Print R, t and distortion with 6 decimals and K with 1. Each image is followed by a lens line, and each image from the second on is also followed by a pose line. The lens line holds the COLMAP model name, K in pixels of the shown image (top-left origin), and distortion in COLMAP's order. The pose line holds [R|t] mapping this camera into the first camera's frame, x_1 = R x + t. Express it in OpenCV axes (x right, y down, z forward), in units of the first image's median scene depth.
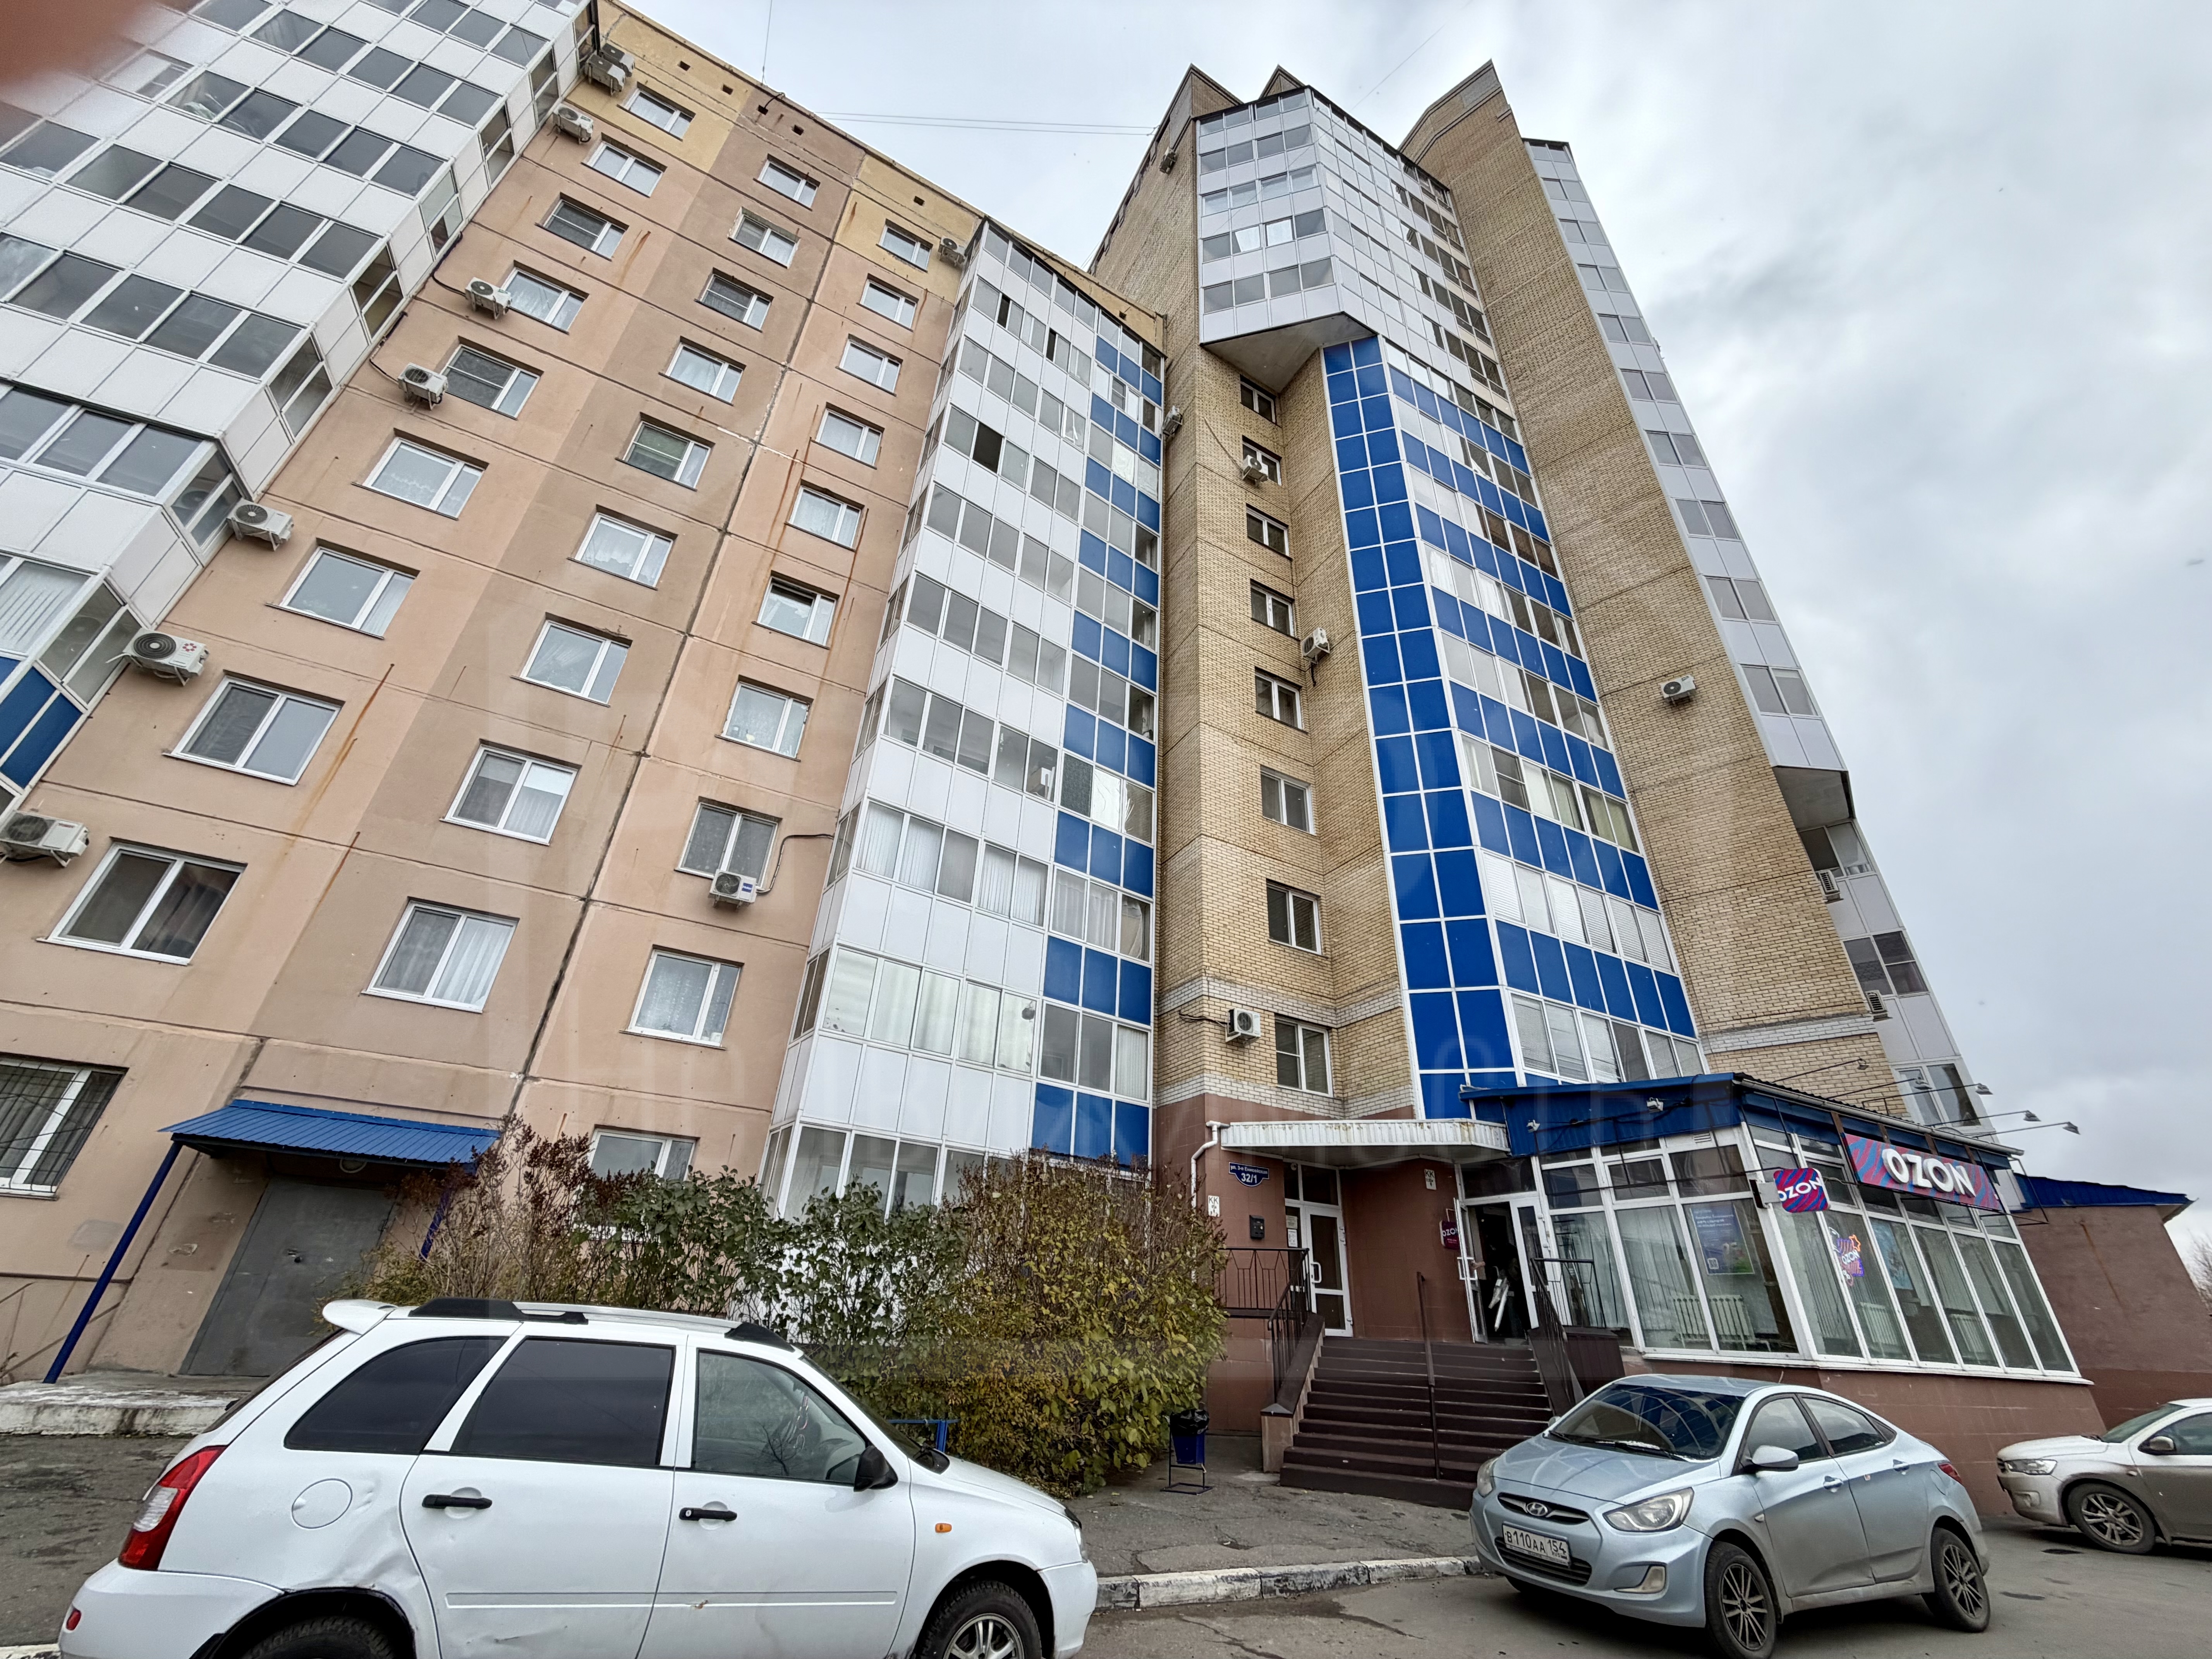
lens RADIAL K [[876.4, 0, 1096.3], [0, 876.4, 831.8], [0, 0, 1]] dist [-0.000669, -0.000293]
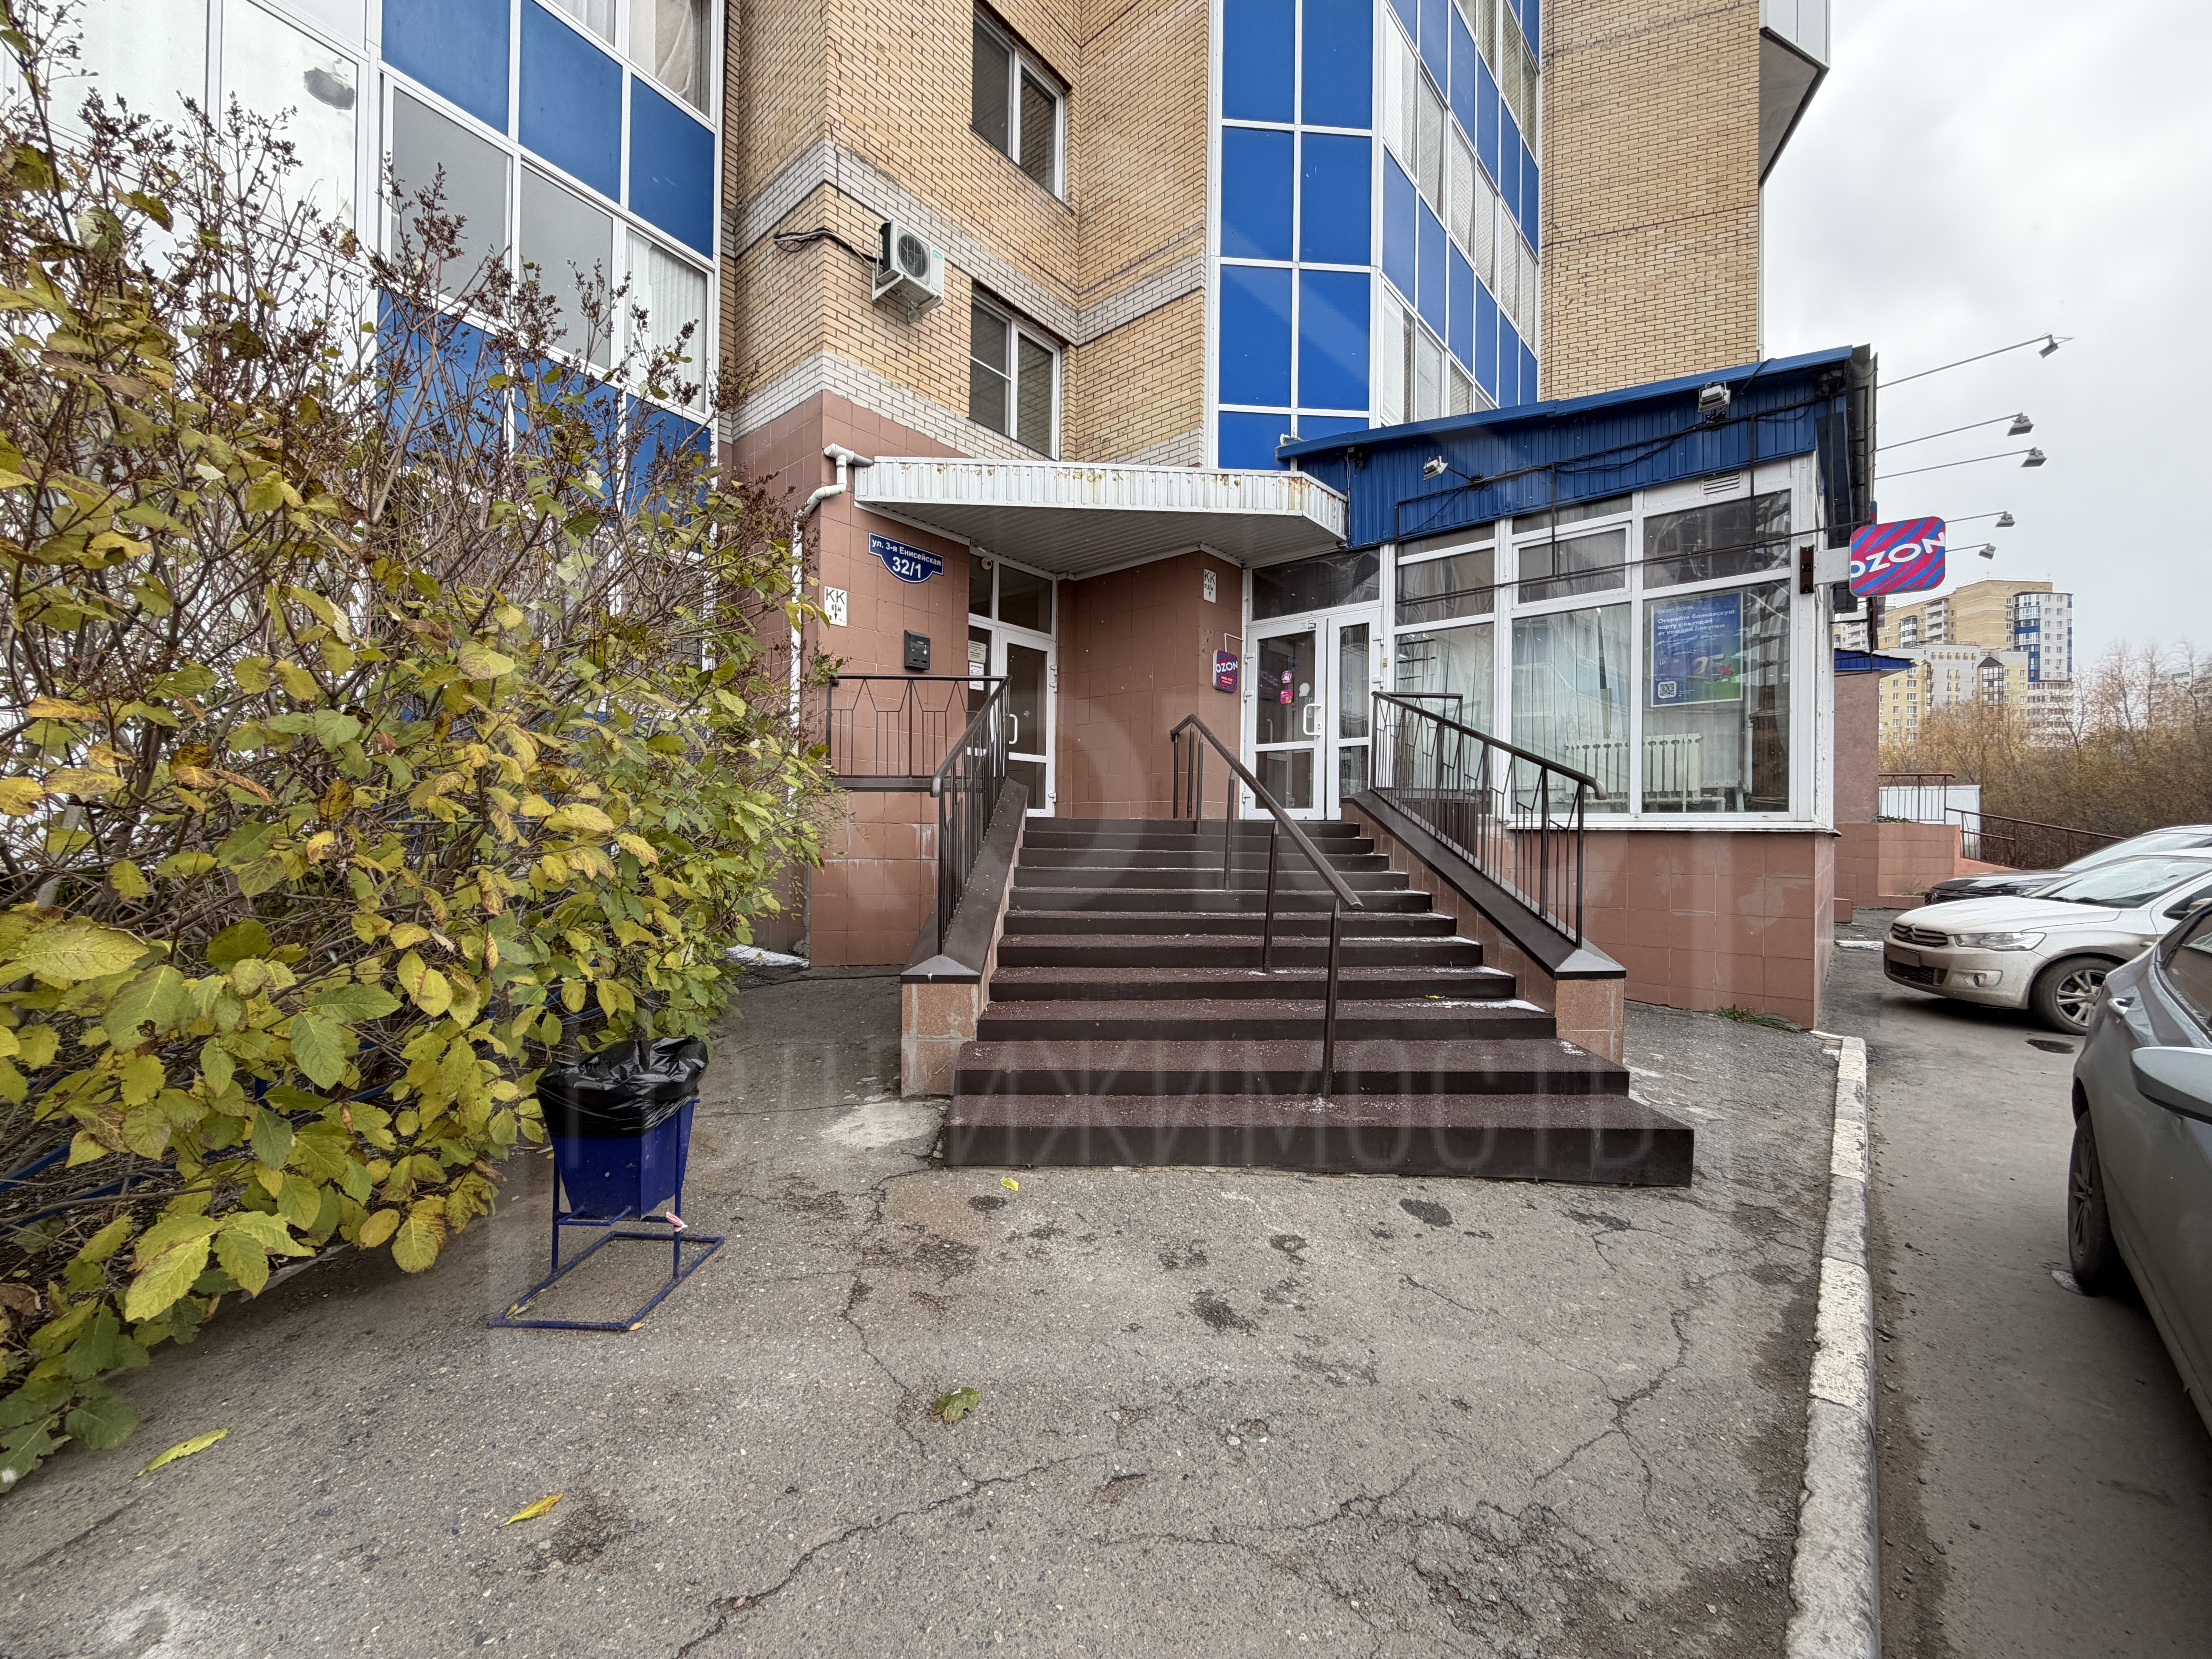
lens RADIAL K [[876.4, 0, 1096.3], [0, 876.4, 831.8], [0, 0, 1]] dist [-0.000669, -0.000293]
pose [[0.934552, -0.036362, 0.353963, 0.085497], [-0.146333, 0.867476, 0.475470, 0.260370], [-0.324343, -0.496148, 0.805381, 0.441879]]
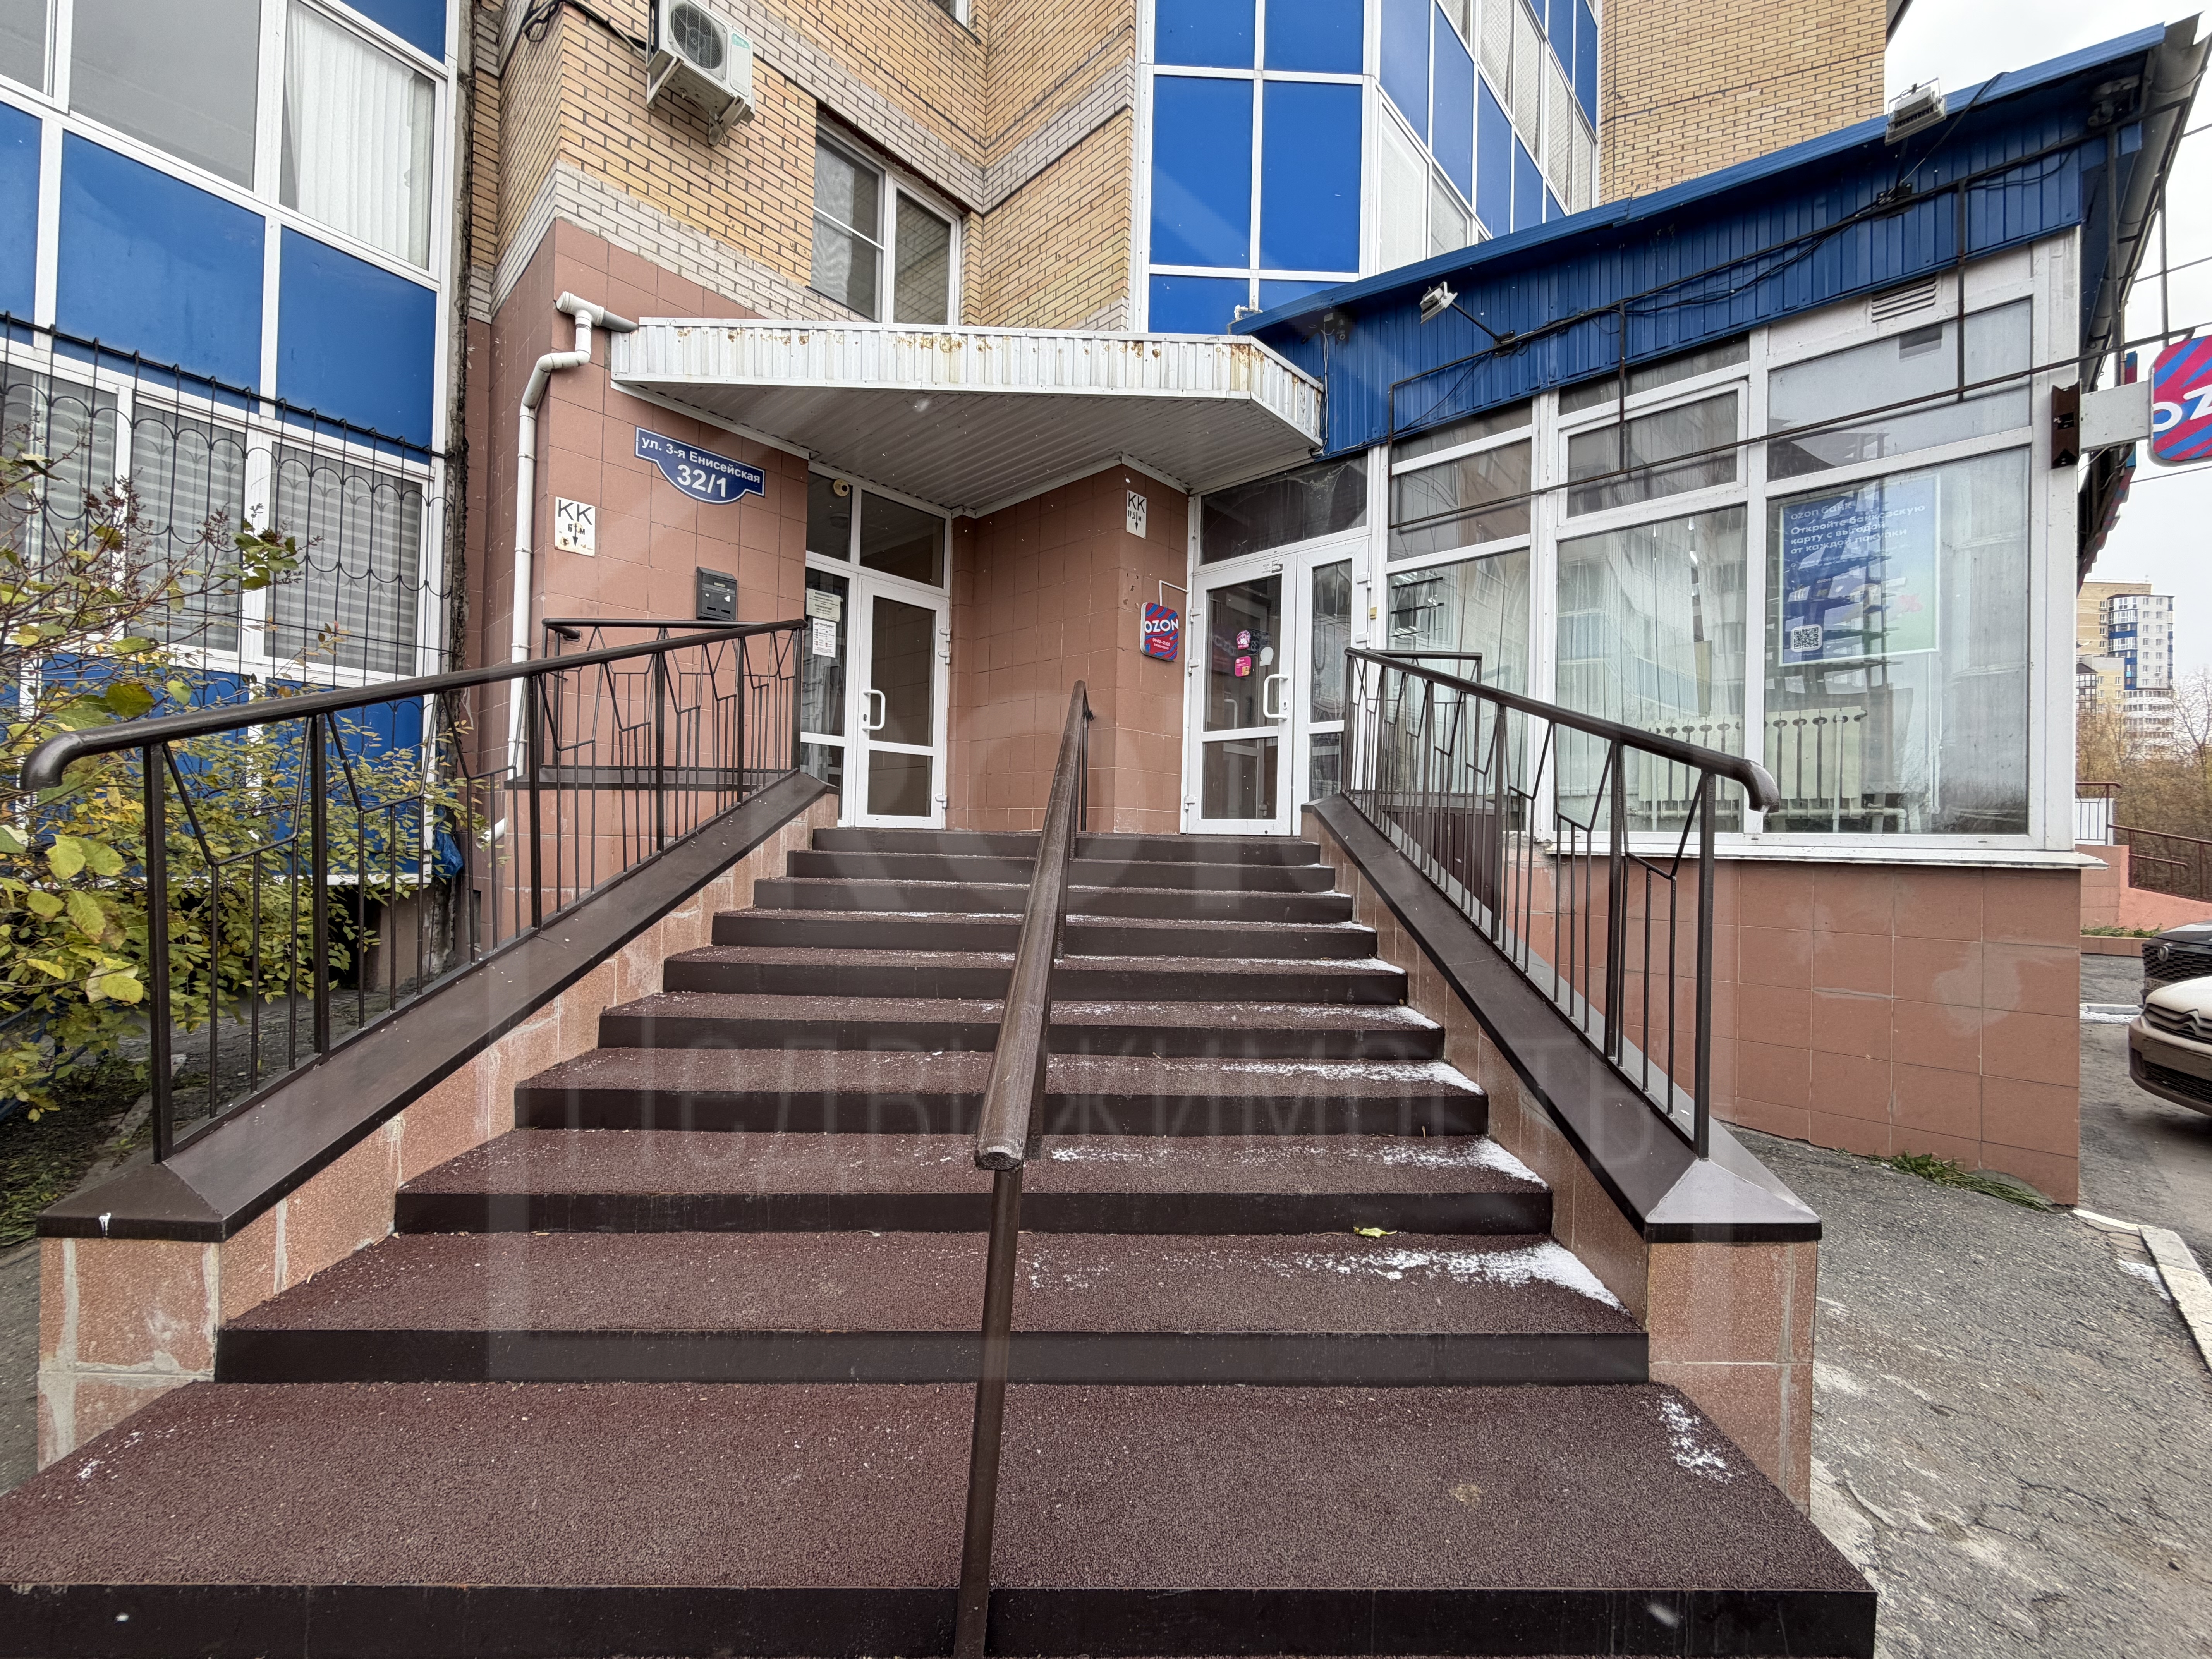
lens RADIAL K [[876.4, 0, 1096.3], [0, 876.4, 831.8], [0, 0, 1]] dist [-0.000669, -0.000293]
pose [[0.949770, -0.024094, 0.312021, 0.213875], [-0.134120, 0.869490, 0.475393, 0.319329], [-0.282753, -0.493362, 0.822584, 0.547061]]
